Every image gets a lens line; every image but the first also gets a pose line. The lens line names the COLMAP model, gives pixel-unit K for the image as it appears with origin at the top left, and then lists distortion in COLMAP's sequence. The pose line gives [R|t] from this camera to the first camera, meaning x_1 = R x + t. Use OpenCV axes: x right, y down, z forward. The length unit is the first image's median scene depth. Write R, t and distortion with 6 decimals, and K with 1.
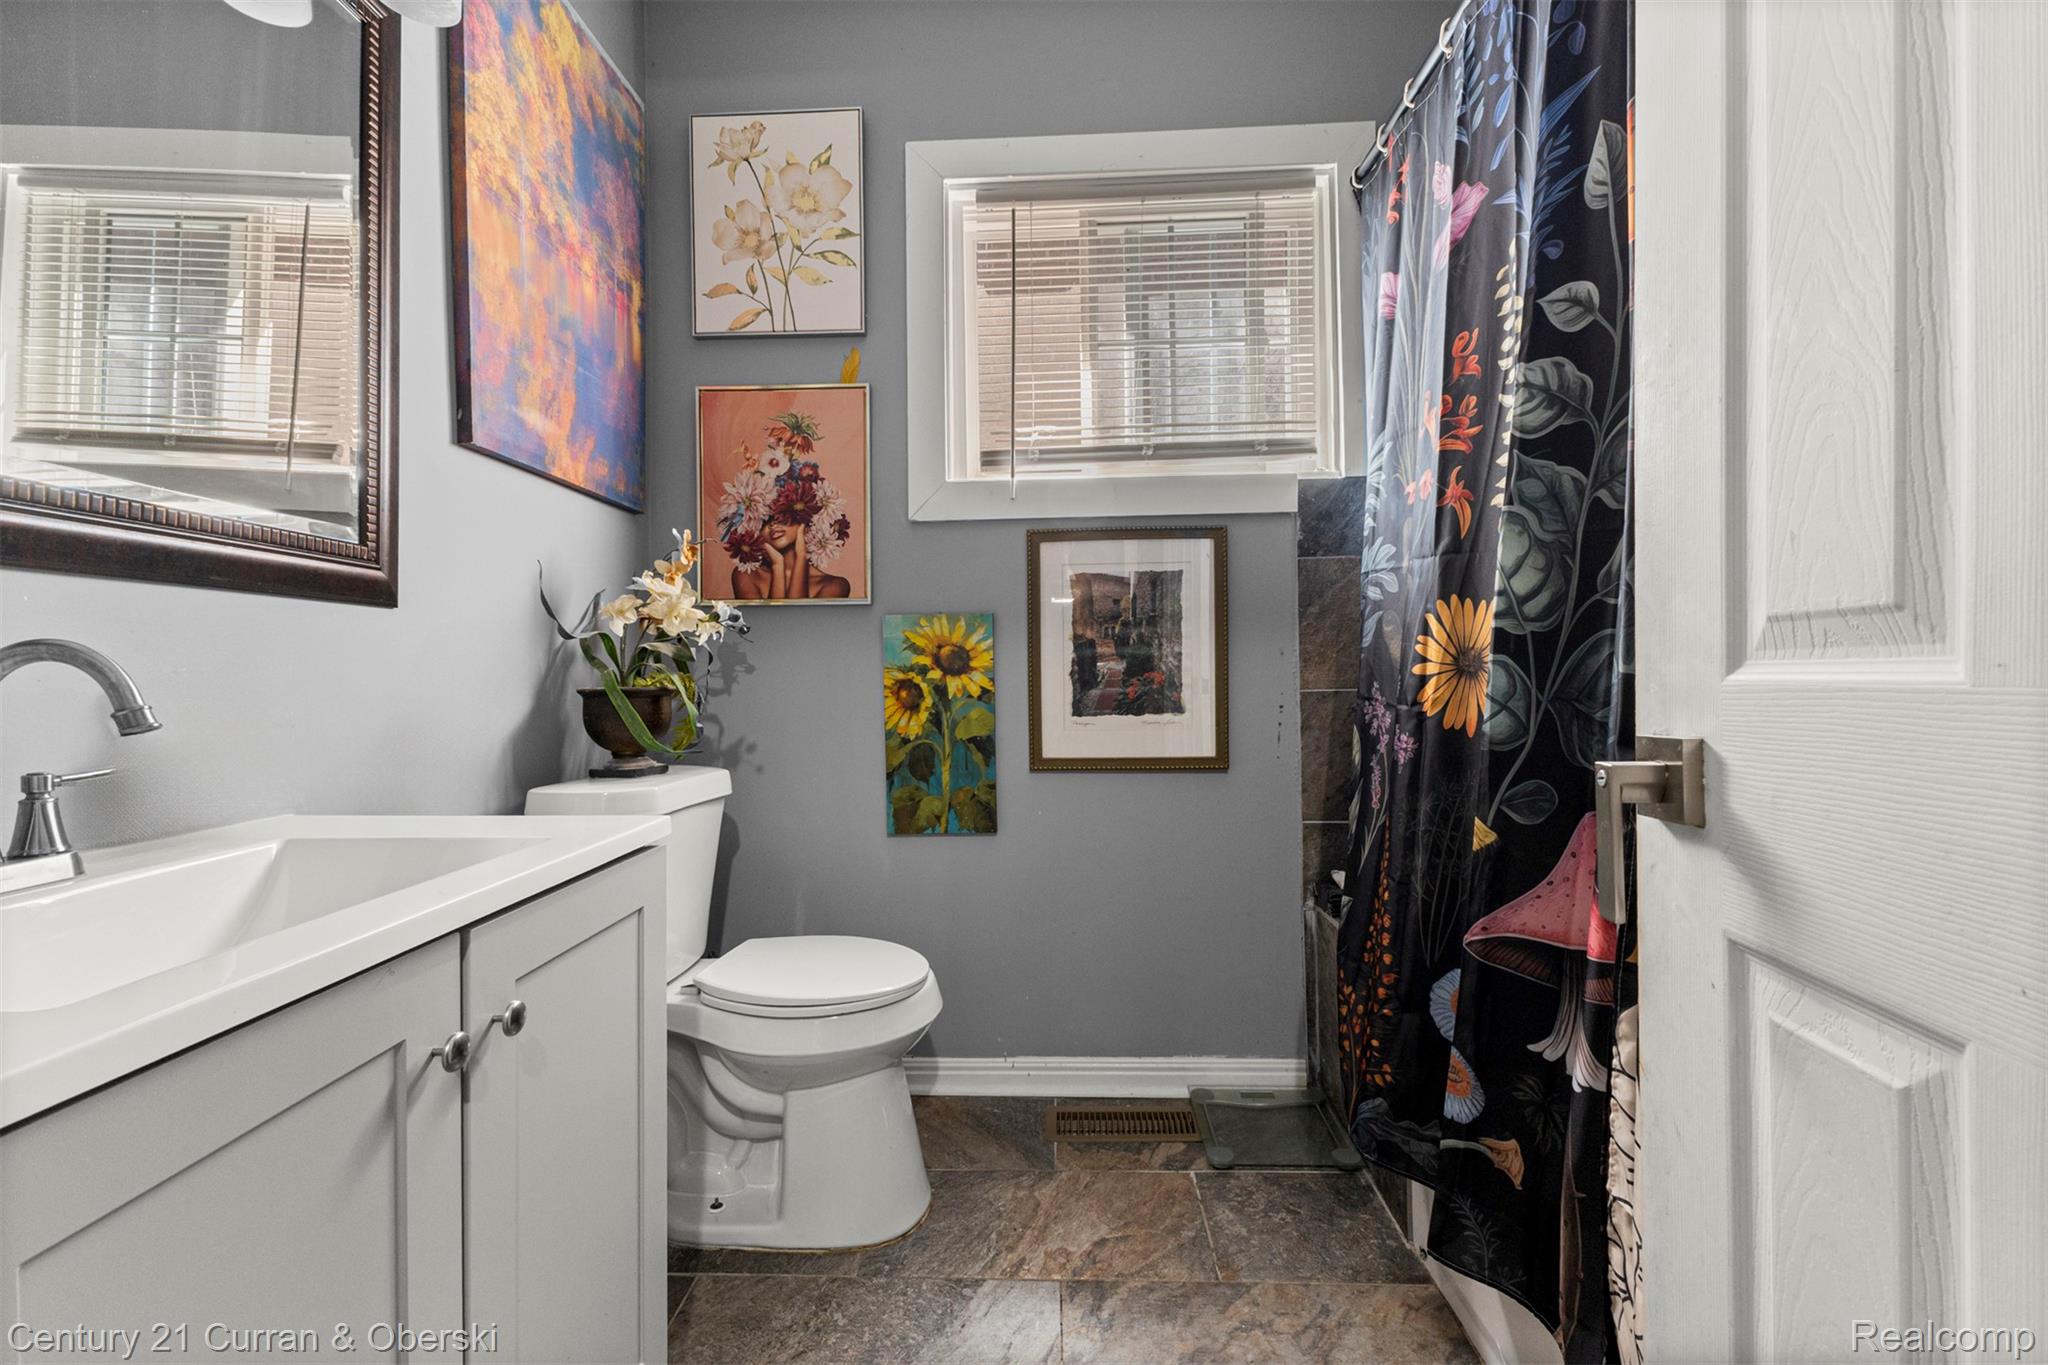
lens RADIAL K [[883.1, 0, 1015.3], [0, 883.1, 681.4], [0, 0, 1]] dist [0.017051, -0.004490]
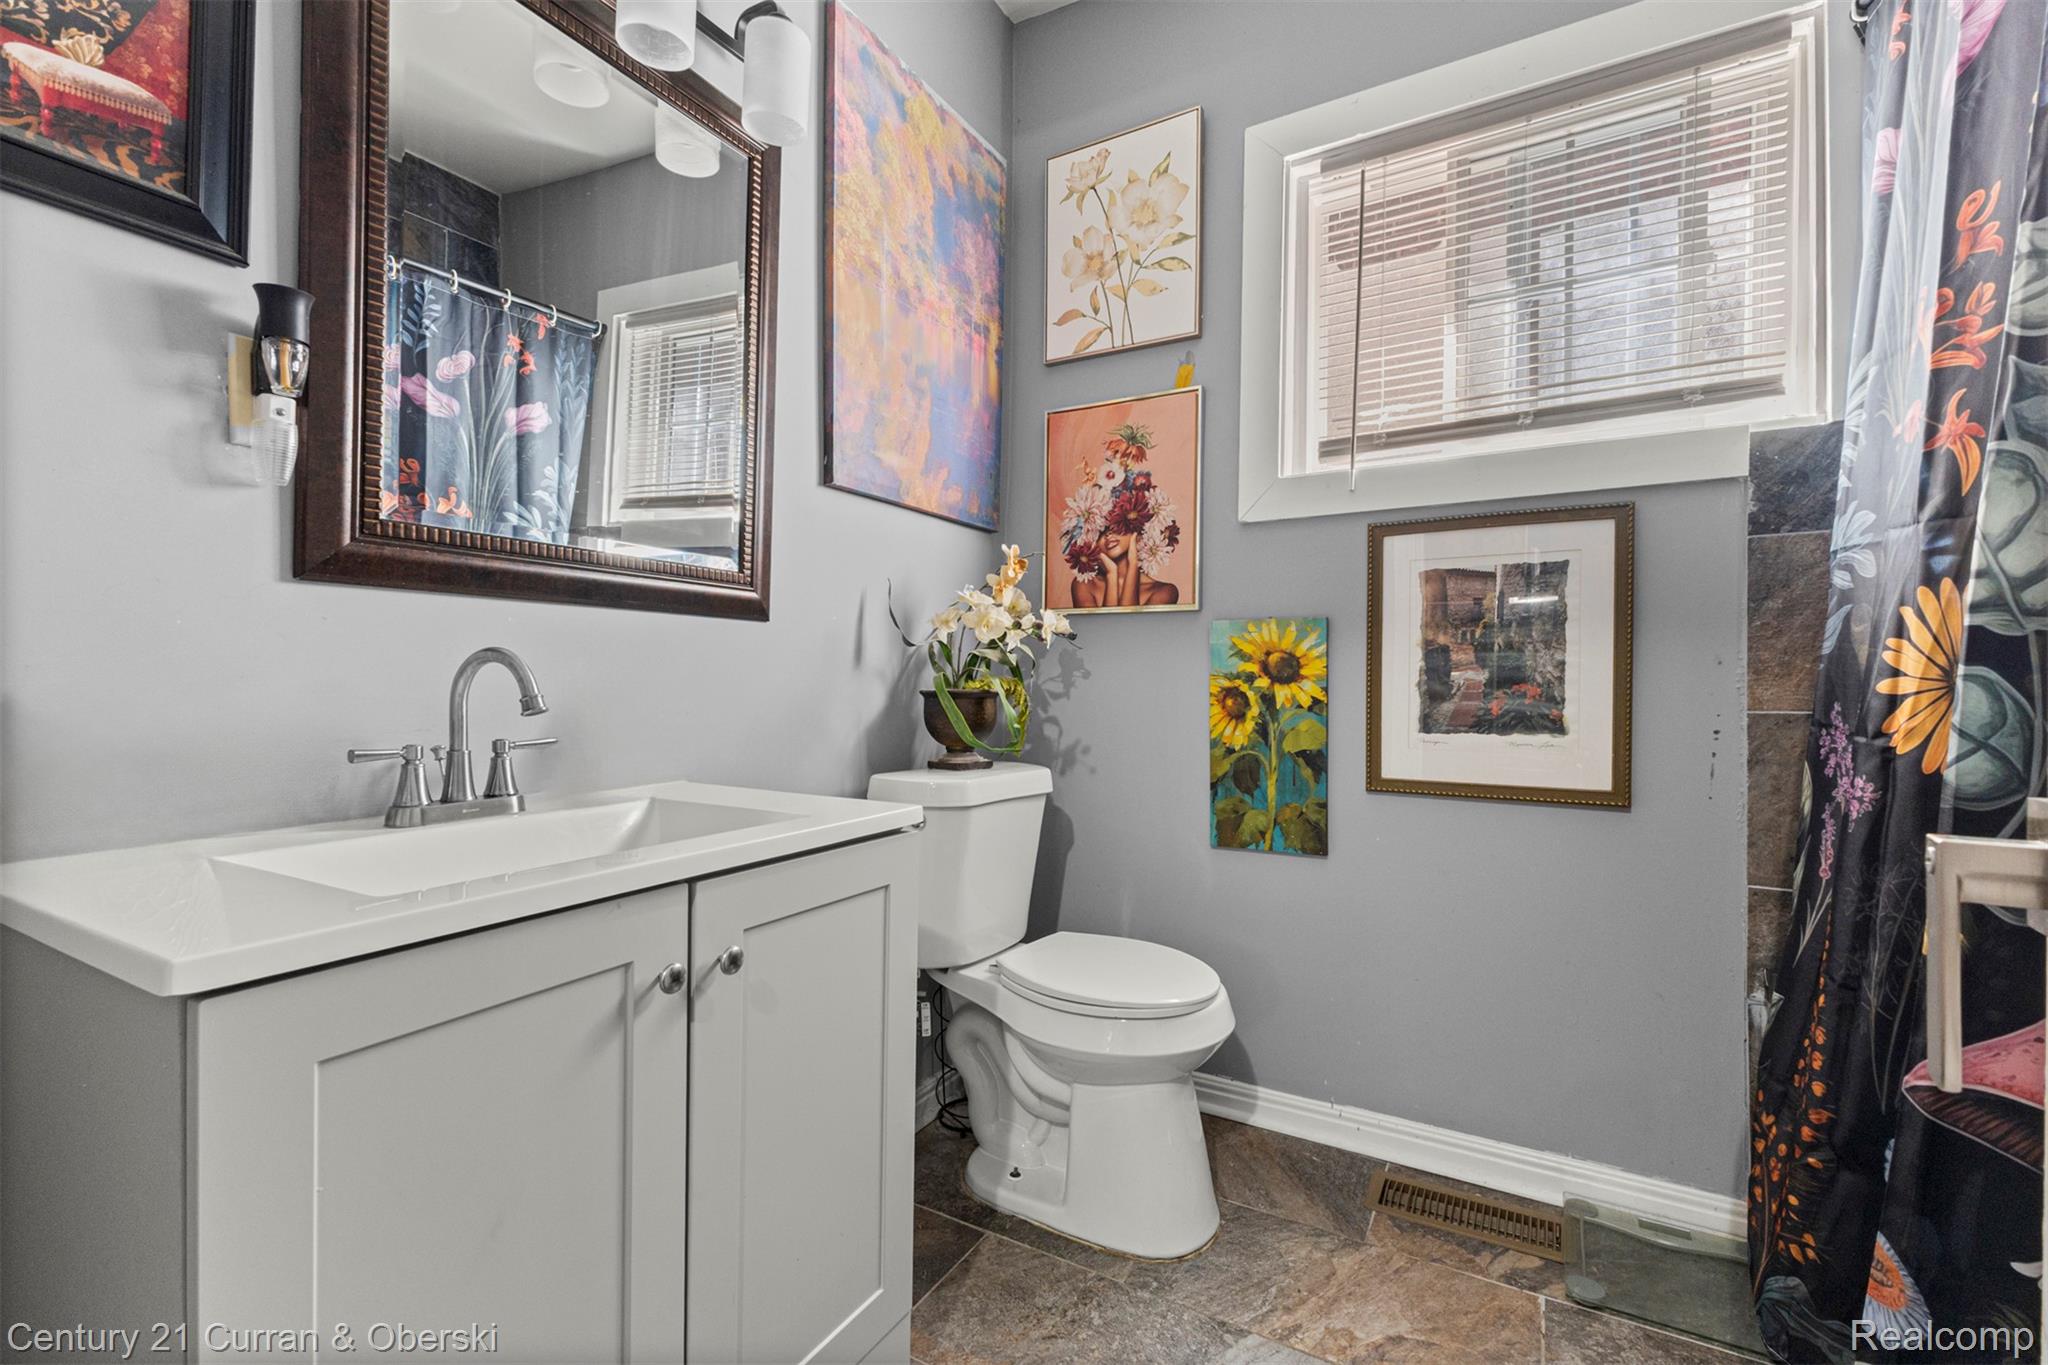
lens RADIAL K [[883.1, 0, 1023.1], [0, 883.1, 685.0], [0, 0, 1]] dist [0.017051, -0.004490]
pose [[0.887997, 0.018601, -0.459473, 0.136752], [-0.019881, 0.999800, 0.002053, -0.002194], [0.459419, 0.007312, 0.888189, 0.045270]]
